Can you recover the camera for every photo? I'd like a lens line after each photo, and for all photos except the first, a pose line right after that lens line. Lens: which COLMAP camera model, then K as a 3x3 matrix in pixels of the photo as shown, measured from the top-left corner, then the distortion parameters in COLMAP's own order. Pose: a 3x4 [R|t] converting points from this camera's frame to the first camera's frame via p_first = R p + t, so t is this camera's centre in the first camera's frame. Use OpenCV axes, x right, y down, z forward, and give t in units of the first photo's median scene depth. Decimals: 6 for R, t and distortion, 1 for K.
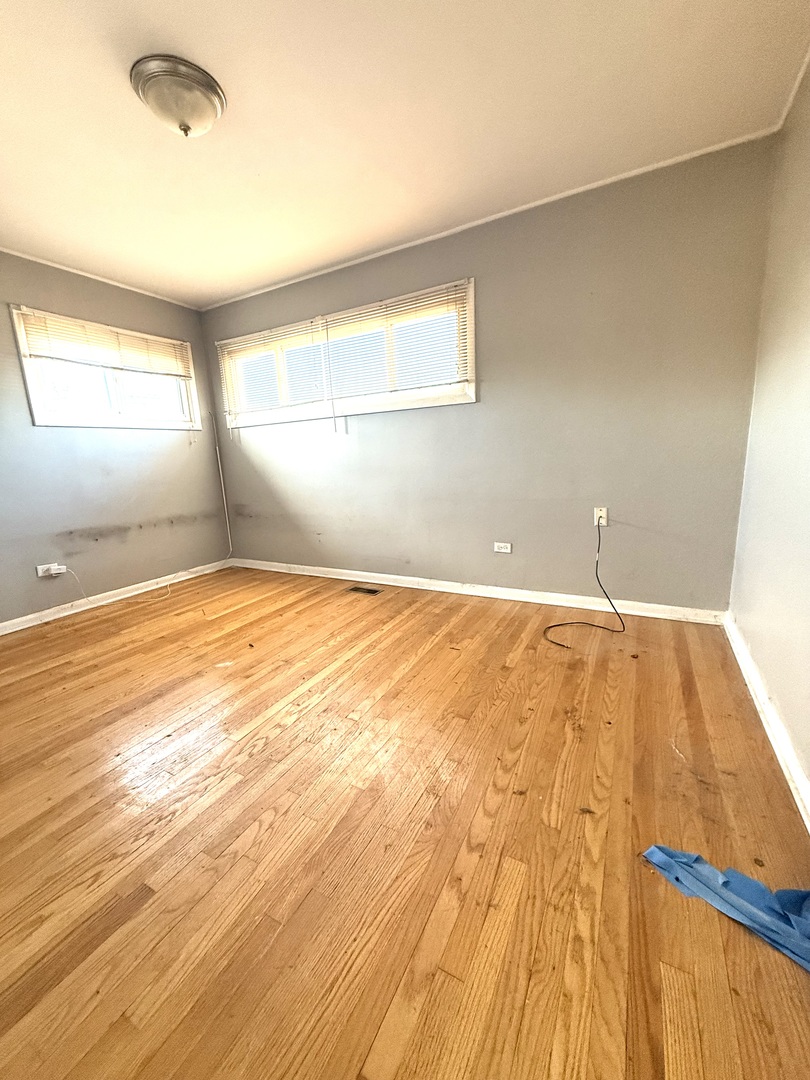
lens RADIAL K [[426.2, 0, 402.9], [0, 426.2, 537.8], [0, 0, 1]] dist [-0.002045, -0.000062]
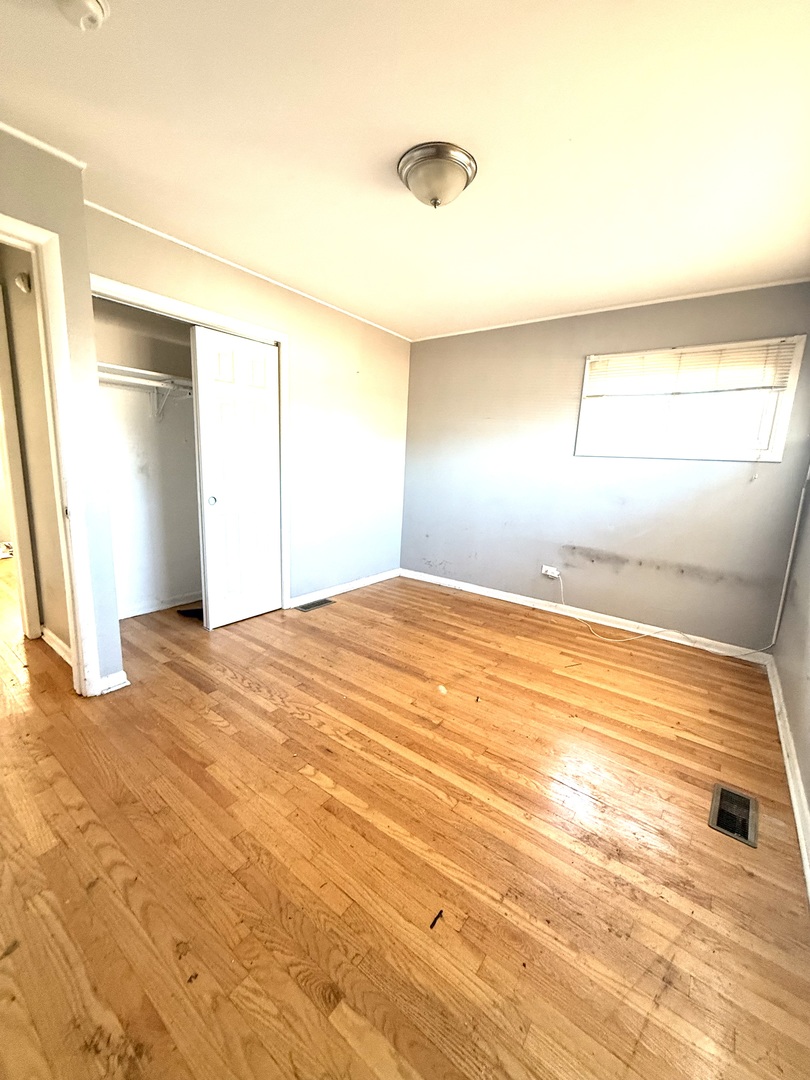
lens RADIAL K [[426.2, 0, 404.2], [0, 426.2, 537.8], [0, 0, 1]] dist [-0.002045, -0.000062]
pose [[-0.146531, 0.216889, -0.965136, 0.431553], [-0.231211, 0.941133, 0.246598, -0.239304], [0.961806, 0.259284, -0.087758, 0.731482]]
